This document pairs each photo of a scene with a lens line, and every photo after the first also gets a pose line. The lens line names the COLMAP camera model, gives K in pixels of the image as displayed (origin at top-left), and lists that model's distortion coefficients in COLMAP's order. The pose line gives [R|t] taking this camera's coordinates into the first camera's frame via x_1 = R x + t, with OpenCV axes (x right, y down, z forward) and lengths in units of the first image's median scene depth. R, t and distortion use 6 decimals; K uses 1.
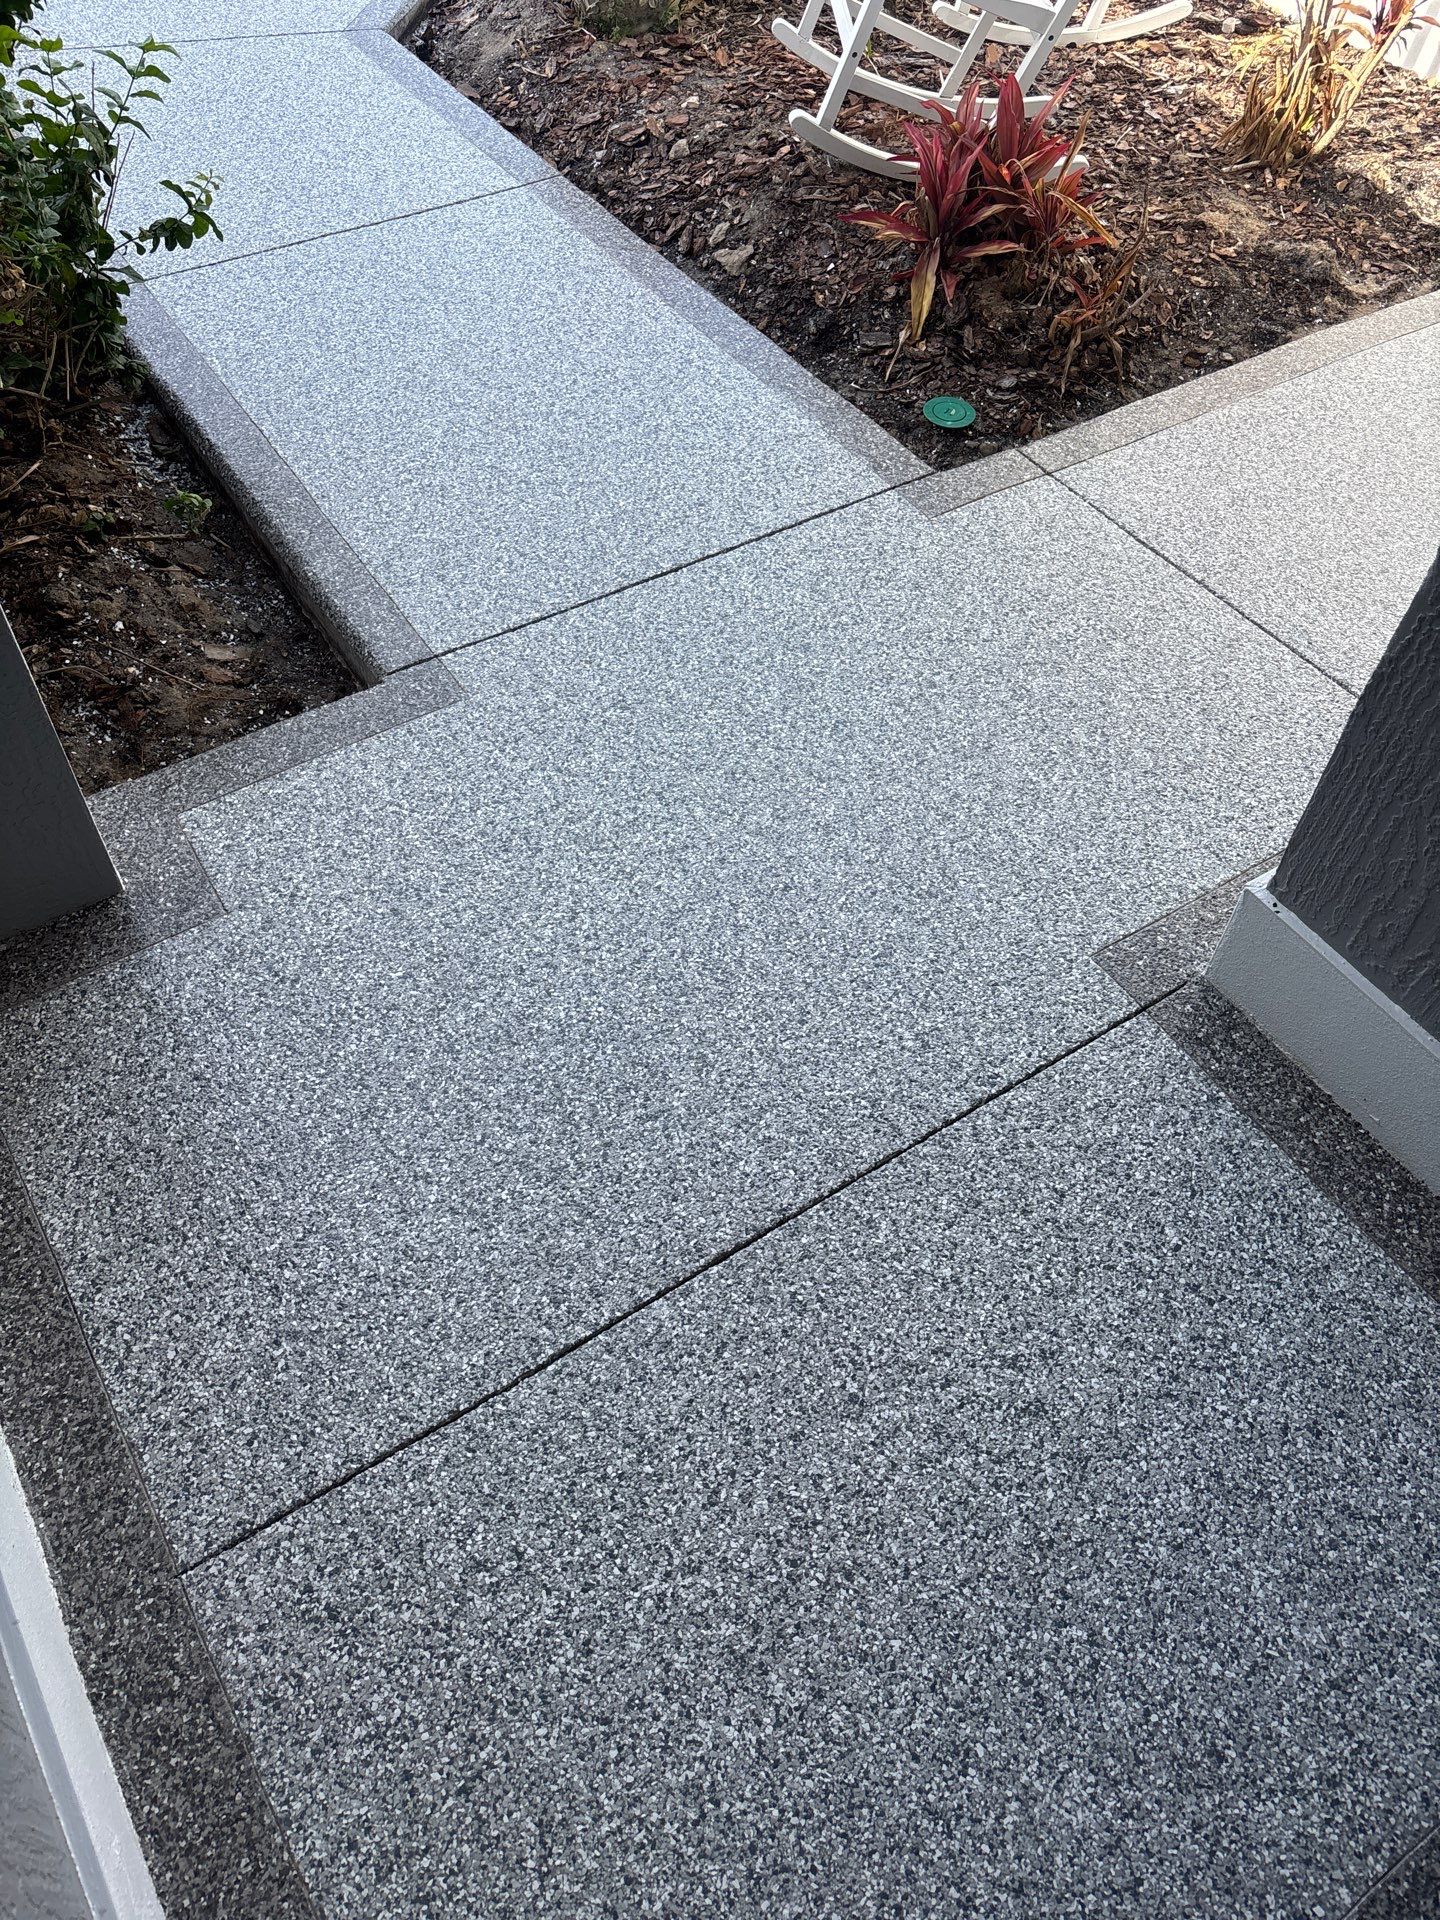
lens RADIAL K [[1480.9, 0, 712.9], [0, 1480.9, 958.3], [0, 0, 1]] dist [0.053302, -0.067121]
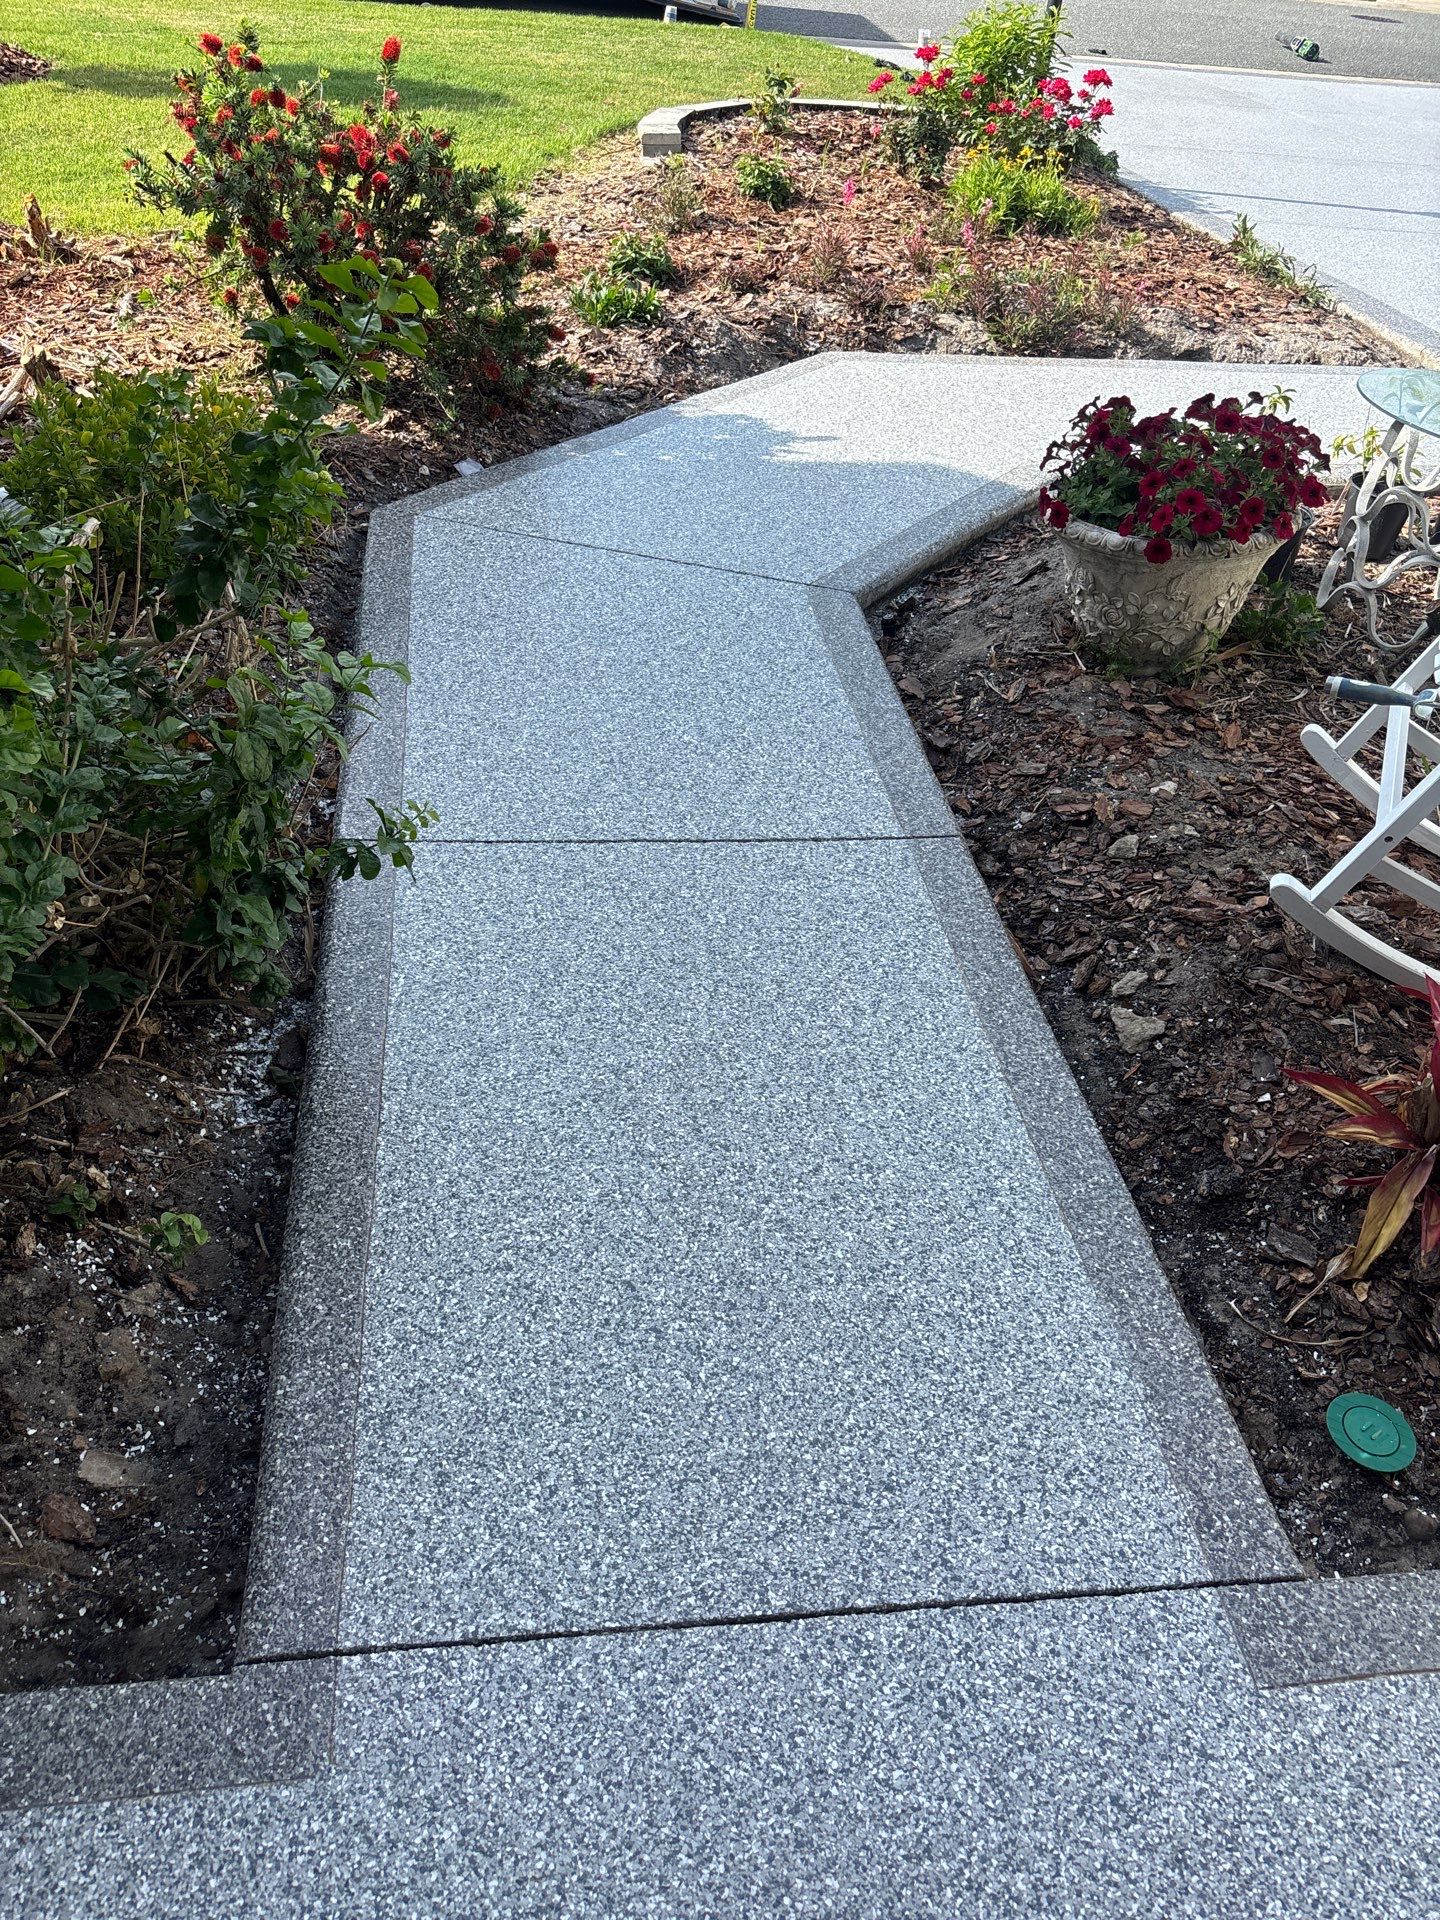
lens RADIAL K [[1444.0, 0, 730.3], [0, 1444.0, 889.1], [0, 0, 1]] dist [0.062845, -0.054067]
pose [[0.896712, 0.308299, -0.317584, 0.042491], [-0.376433, 0.908628, -0.180811, -0.343229], [0.232822, 0.281684, 0.930832, 0.299744]]
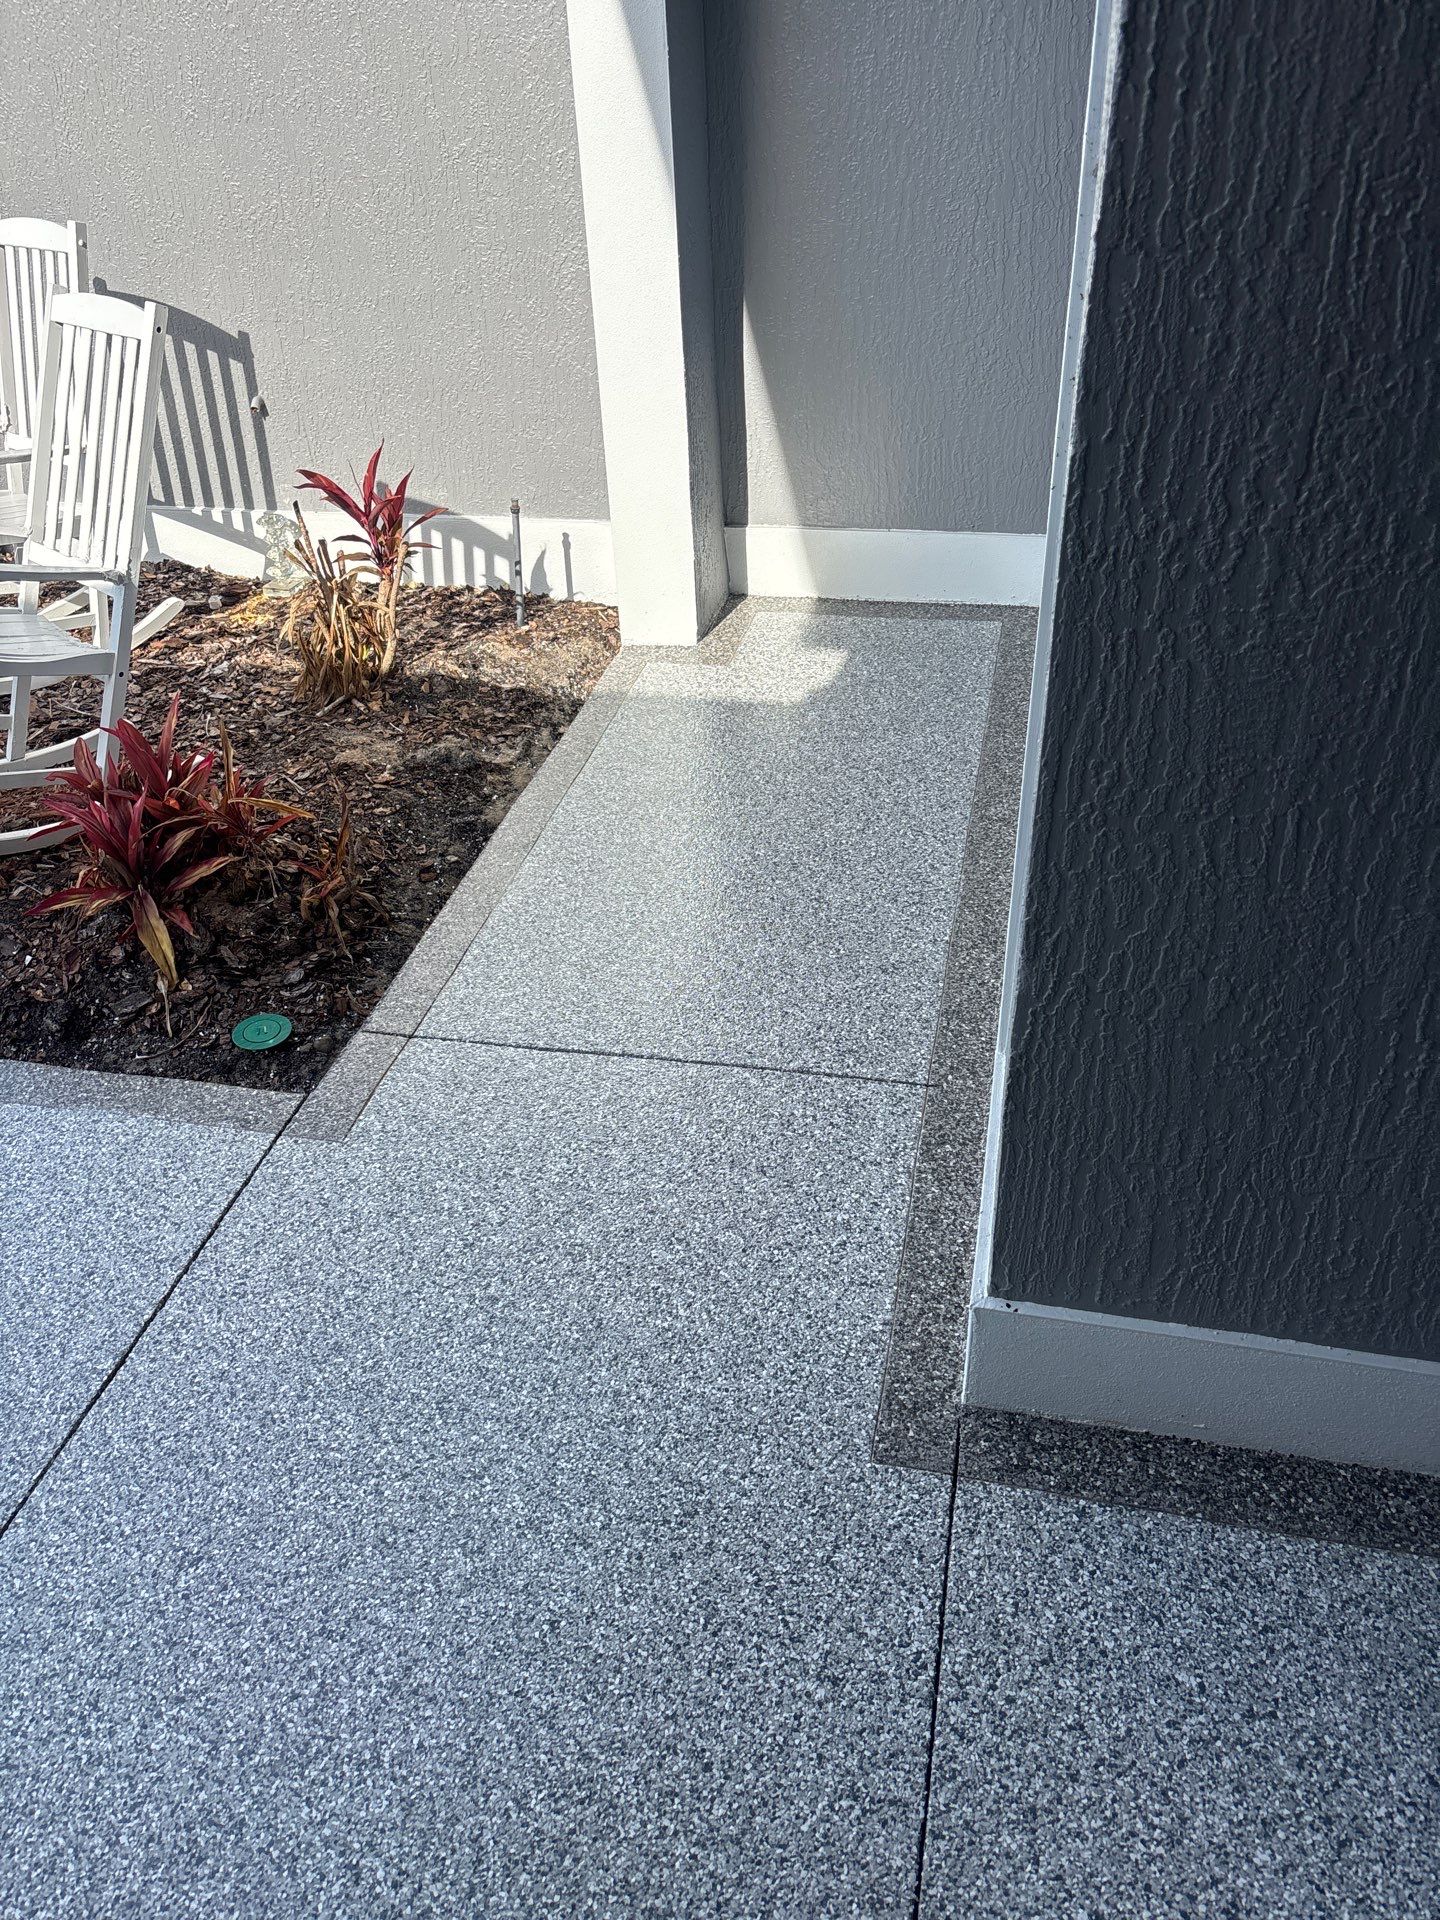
lens RADIAL K [[1480.9, 0, 712.9], [0, 1480.9, 958.3], [0, 0, 1]] dist [0.053302, -0.067121]
pose [[0.711171, -0.444589, 0.544588, -0.114101], [0.583874, 0.804986, -0.105302, -0.139243], [-0.391570, 0.392858, 0.832067, 0.114376]]
